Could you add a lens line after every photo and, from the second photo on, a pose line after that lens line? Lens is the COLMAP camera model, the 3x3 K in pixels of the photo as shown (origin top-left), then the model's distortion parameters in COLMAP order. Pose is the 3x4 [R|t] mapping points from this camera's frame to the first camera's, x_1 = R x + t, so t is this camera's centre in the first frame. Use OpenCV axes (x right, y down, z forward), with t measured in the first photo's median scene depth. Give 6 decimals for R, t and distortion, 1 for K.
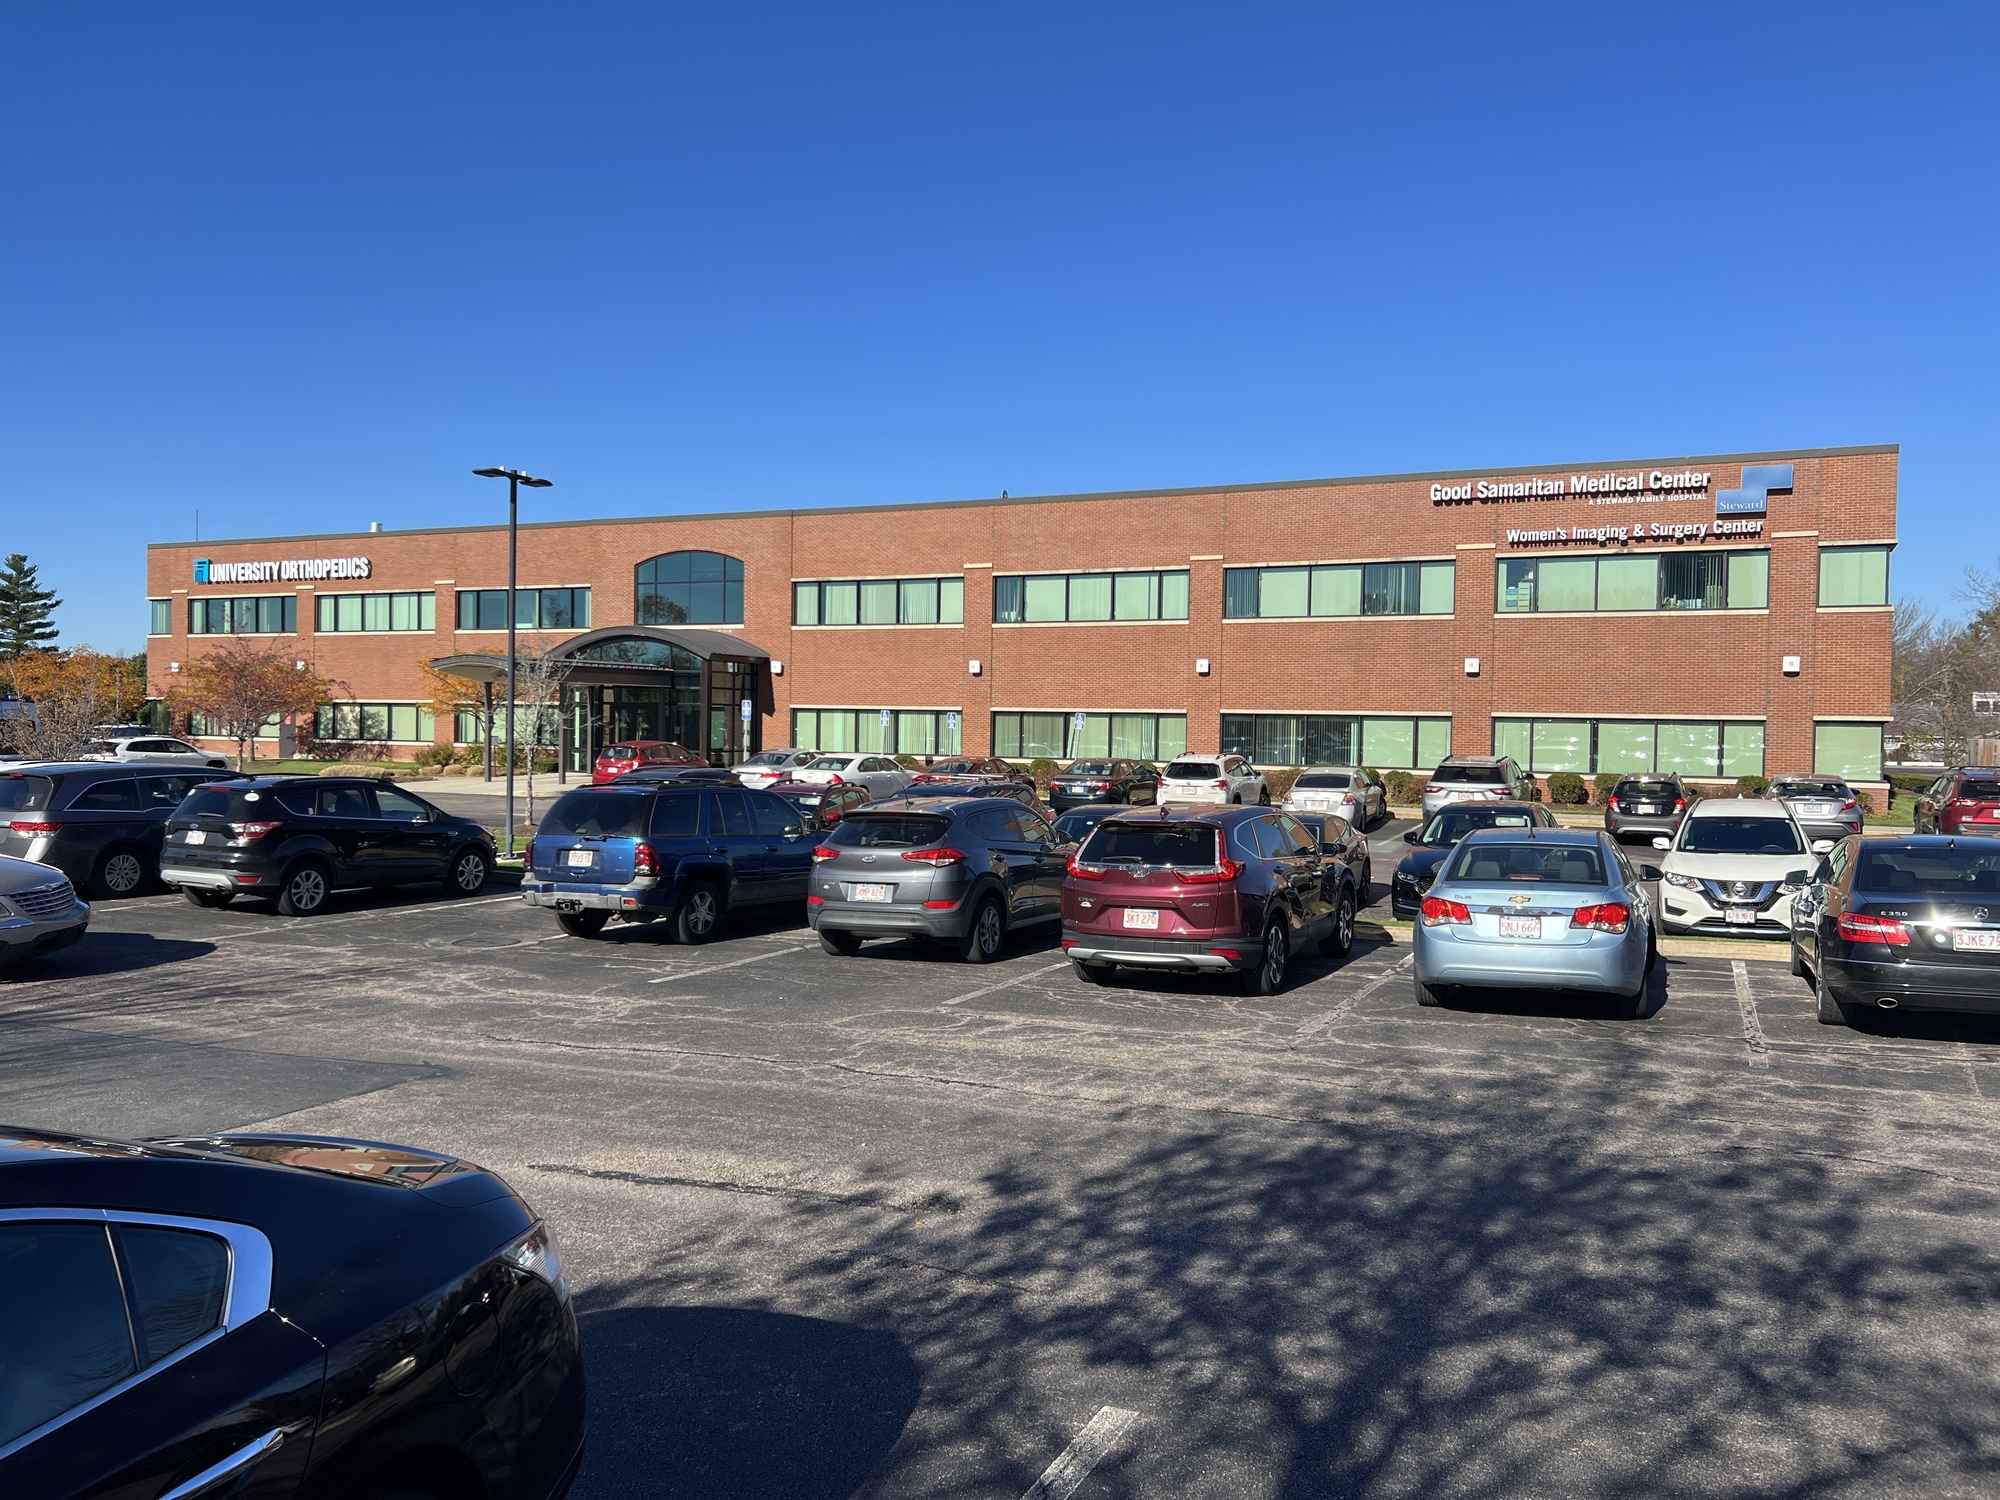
lens RADIAL K [[1534.4, 0, 1015.4], [0, 1534.4, 750.6], [0, 0, 1]] dist [0.033391, -0.006841]
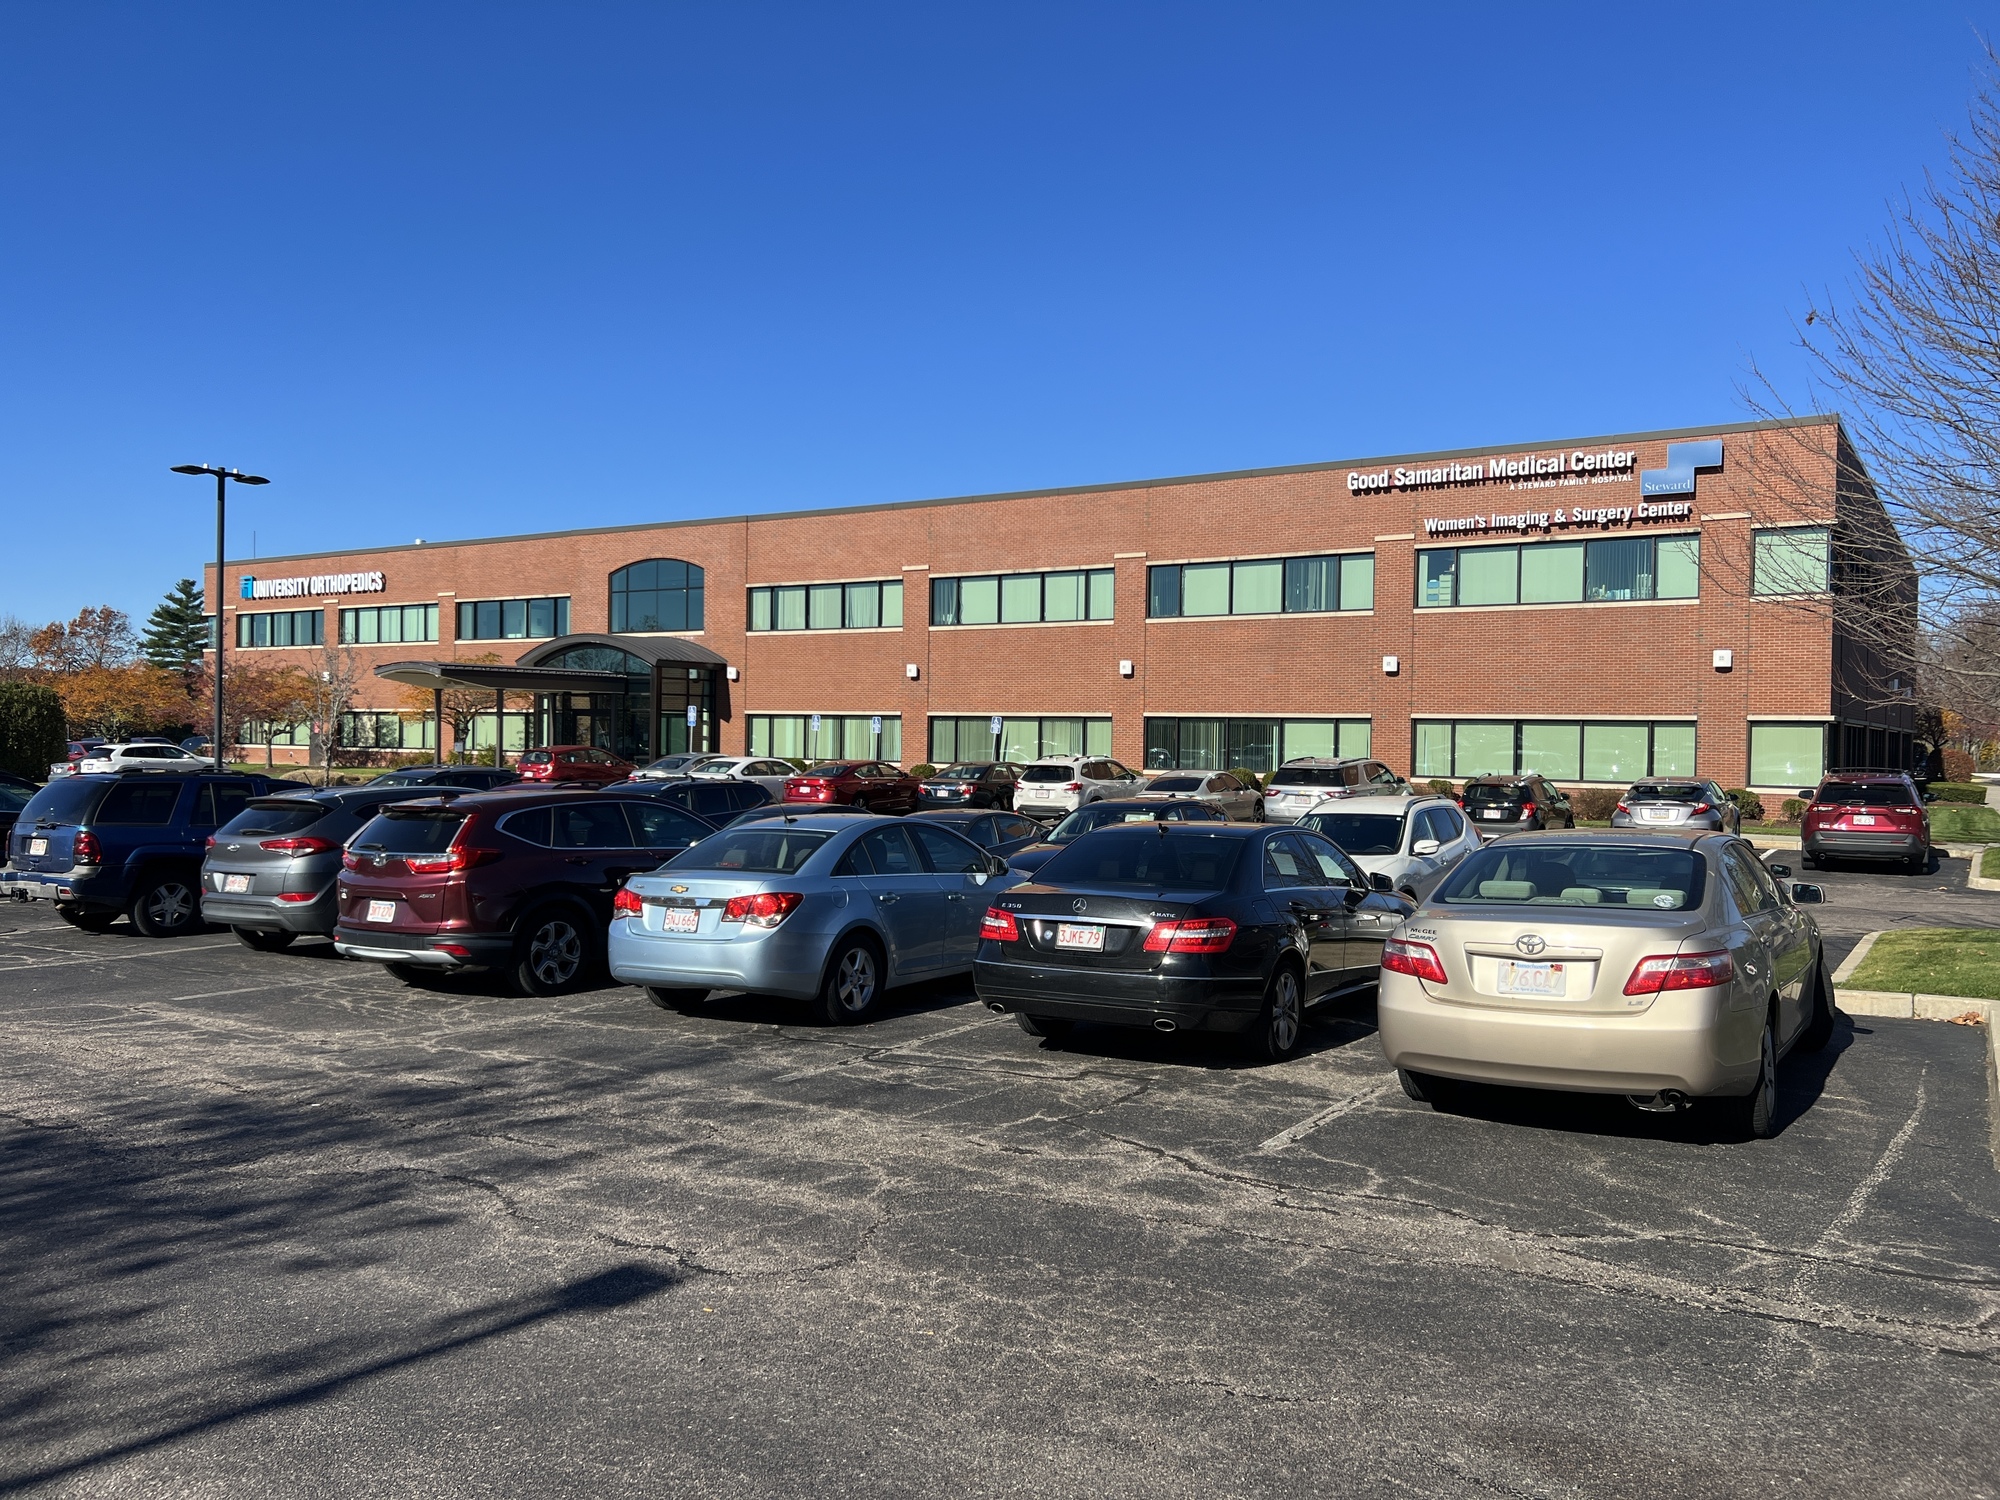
lens RADIAL K [[1534.4, 0, 992.1], [0, 1534.4, 758.0], [0, 0, 1]] dist [0.033391, -0.006841]
pose [[0.991733, 0.000376, -0.128321, 0.170310], [-0.000987, 0.999988, -0.004699, 0.006587], [0.128318, 0.004787, 0.991722, 0.036458]]
